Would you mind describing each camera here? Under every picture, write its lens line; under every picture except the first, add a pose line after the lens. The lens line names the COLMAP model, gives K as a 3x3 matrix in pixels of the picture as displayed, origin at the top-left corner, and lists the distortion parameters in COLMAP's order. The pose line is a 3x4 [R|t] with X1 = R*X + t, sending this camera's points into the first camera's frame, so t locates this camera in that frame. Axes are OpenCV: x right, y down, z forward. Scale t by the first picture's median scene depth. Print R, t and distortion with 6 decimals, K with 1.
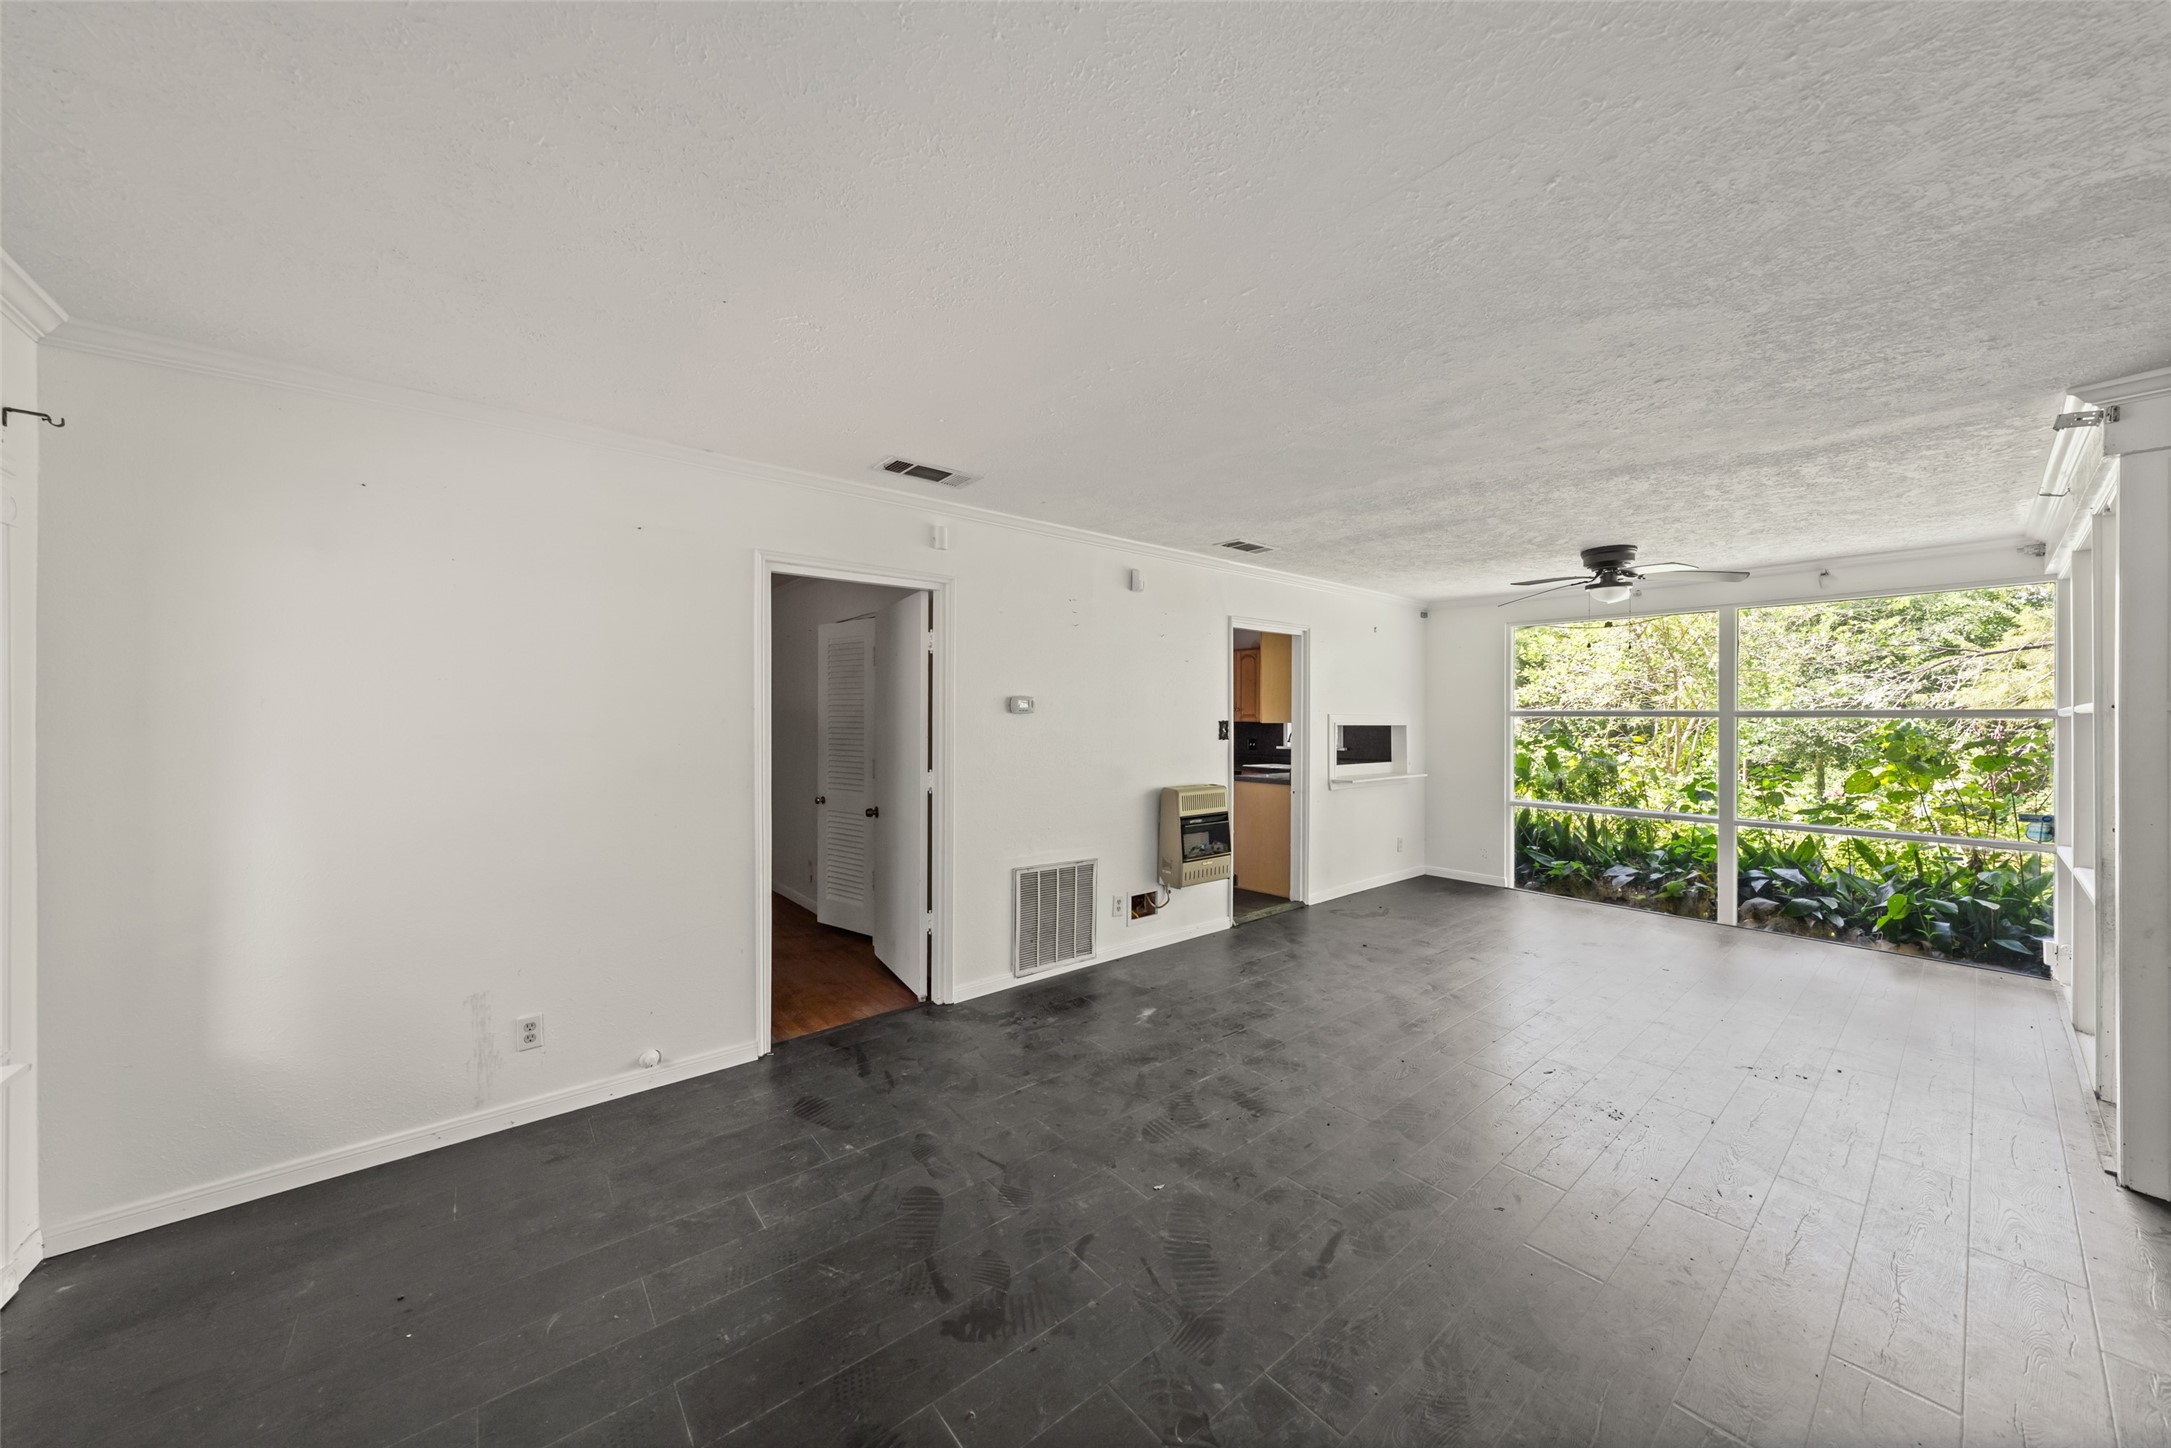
lens RADIAL K [[746.0, 0, 1077.3], [0, 746.0, 718.8], [0, 0, 1]] dist [-0.003161, -0.000153]
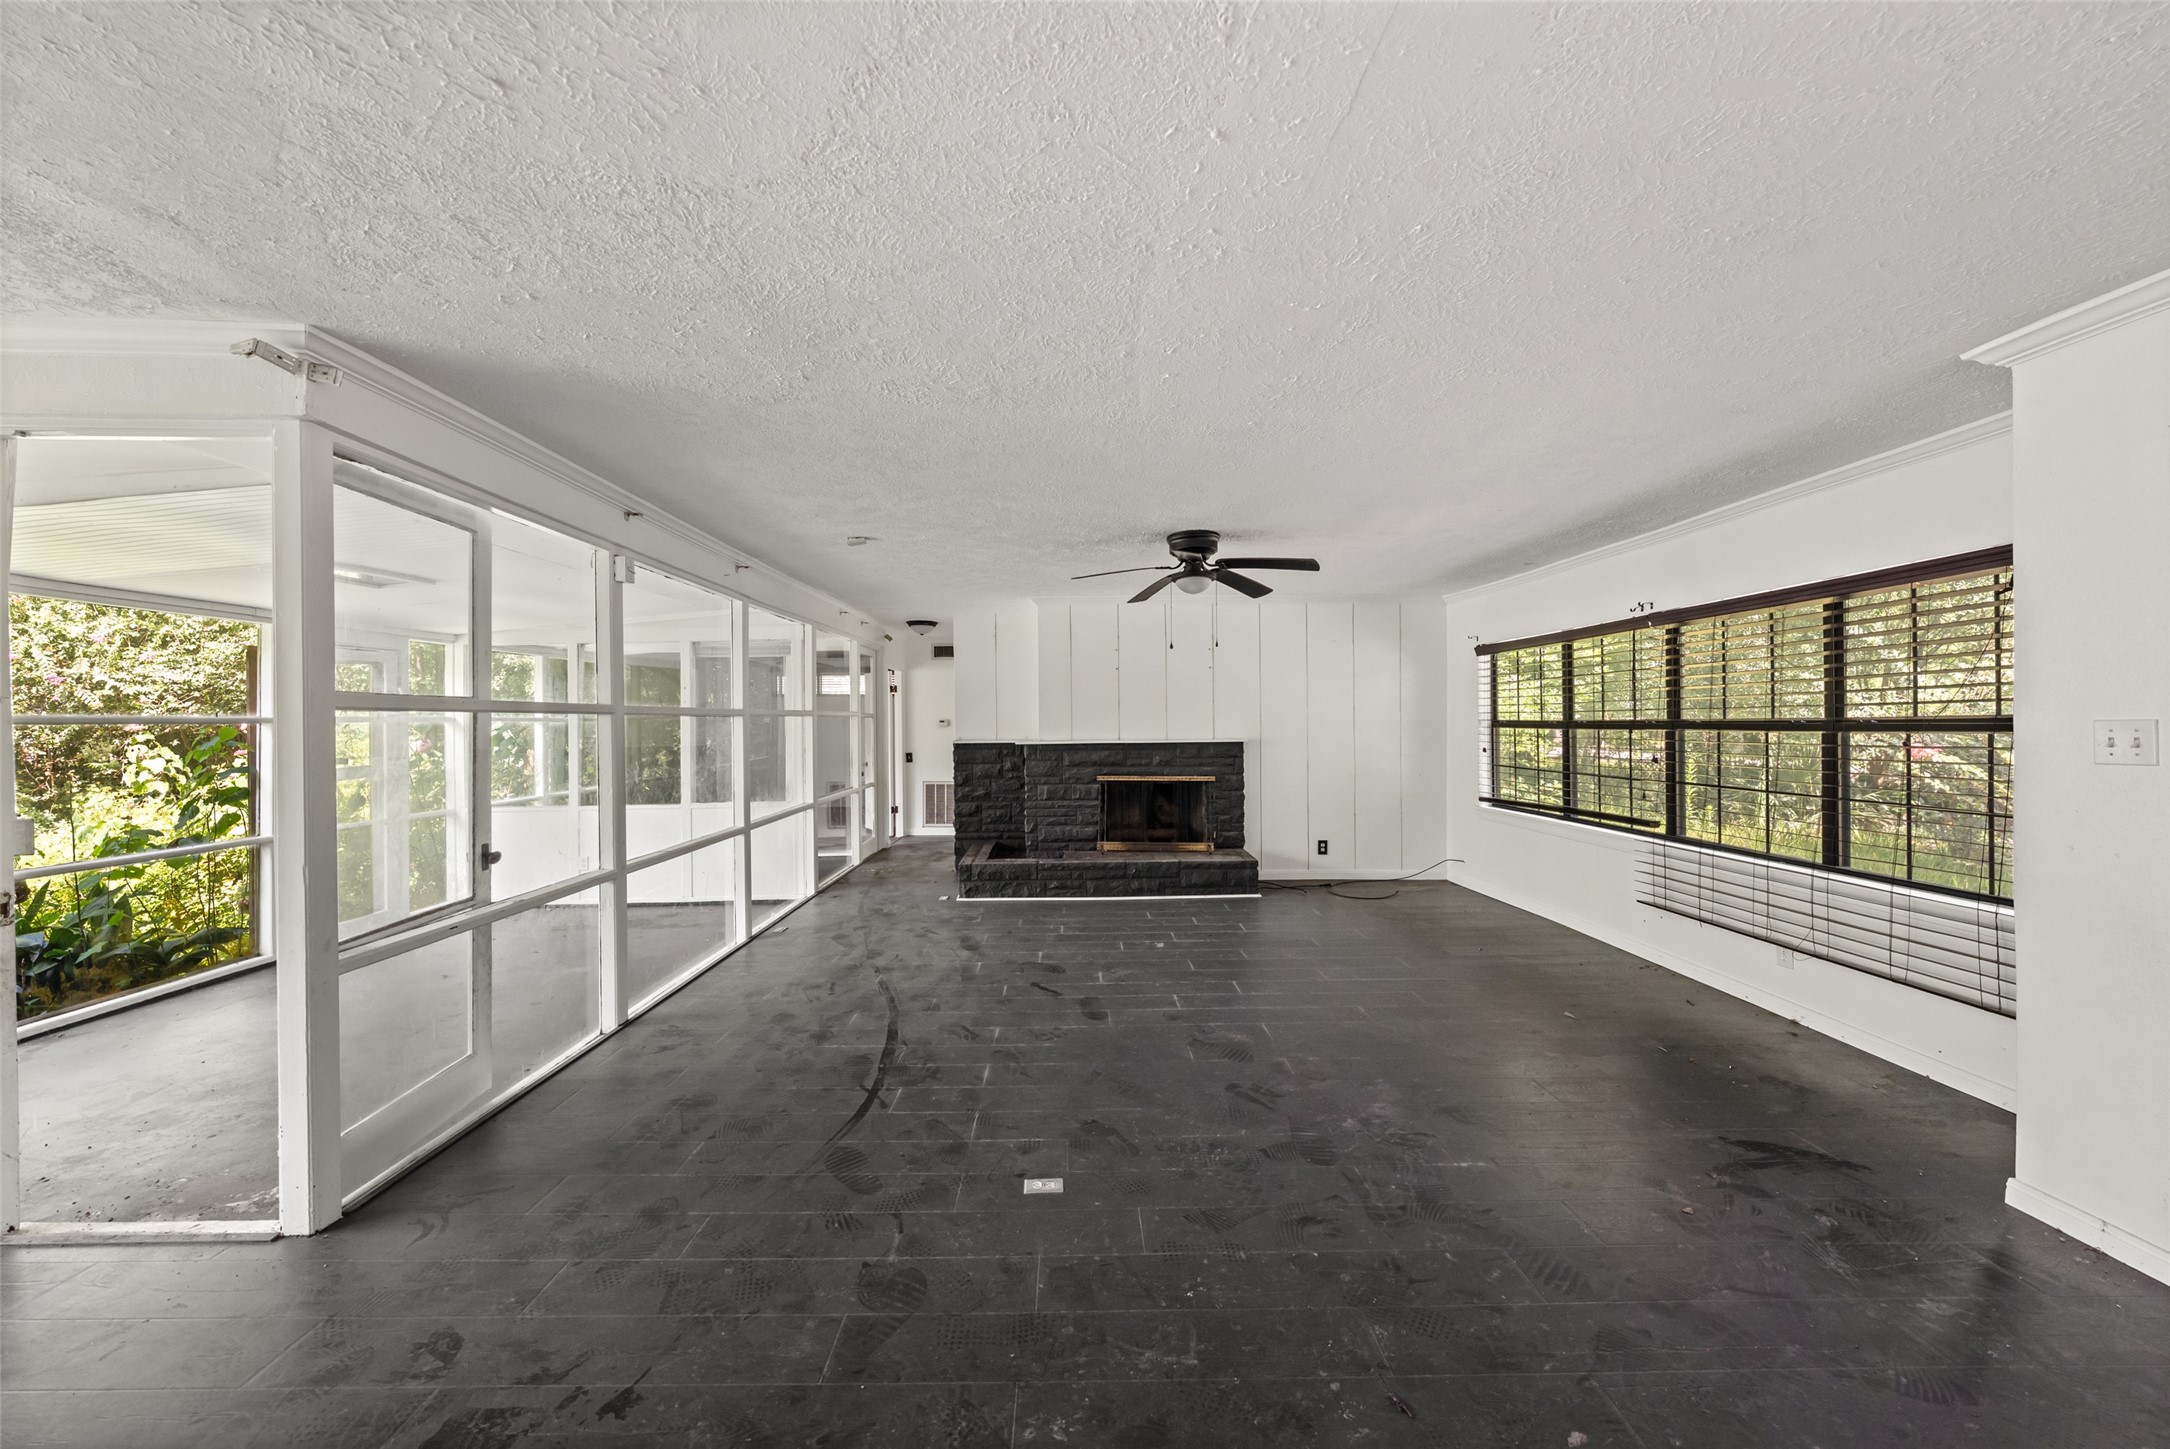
lens RADIAL K [[768.7, 0, 1076.7], [0, 768.7, 721.1], [0, 0, 1]] dist [0.001125, -0.002124]
pose [[-0.777226, -0.002284, 0.629217, 0.053222], [0.000522, 0.999991, 0.004275, 0.002221], [-0.629221, 0.003651, -0.777218, 0.568498]]
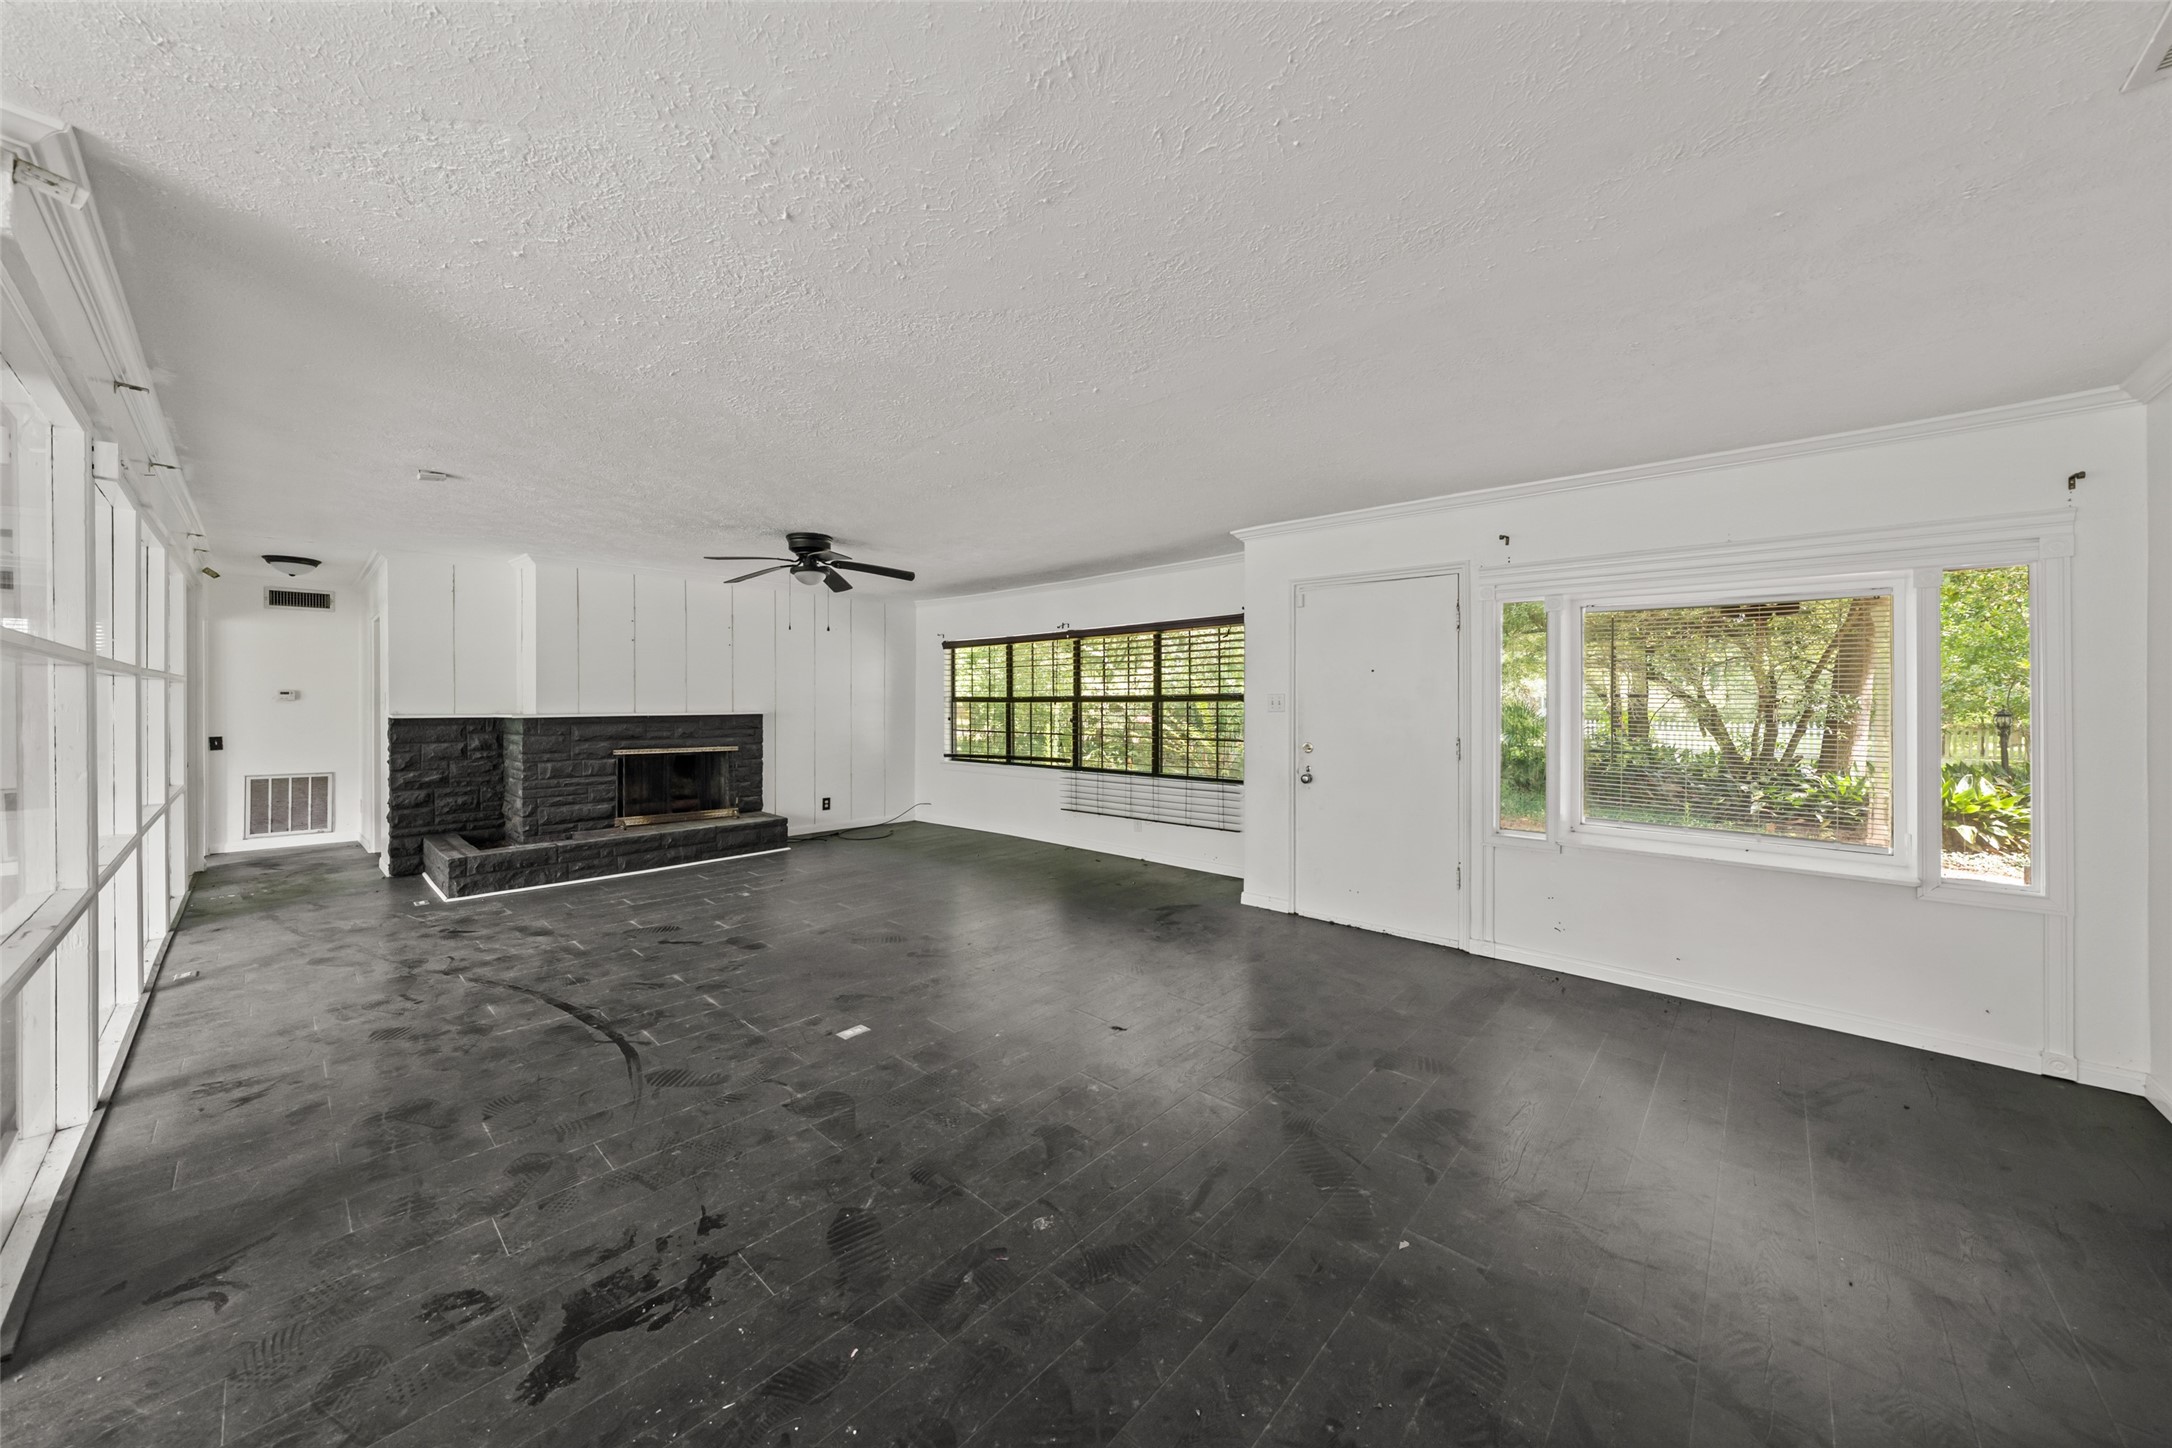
lens RADIAL K [[747.2, 0, 1066.4], [0, 747.2, 704.3], [0, 0, 1]] dist [0.000910, 0.000010]
pose [[-0.992447, -0.008572, -0.122375, 0.288542], [-0.008877, 0.999959, 0.001949, 0.018782], [0.122354, 0.003020, -0.992482, 0.871205]]
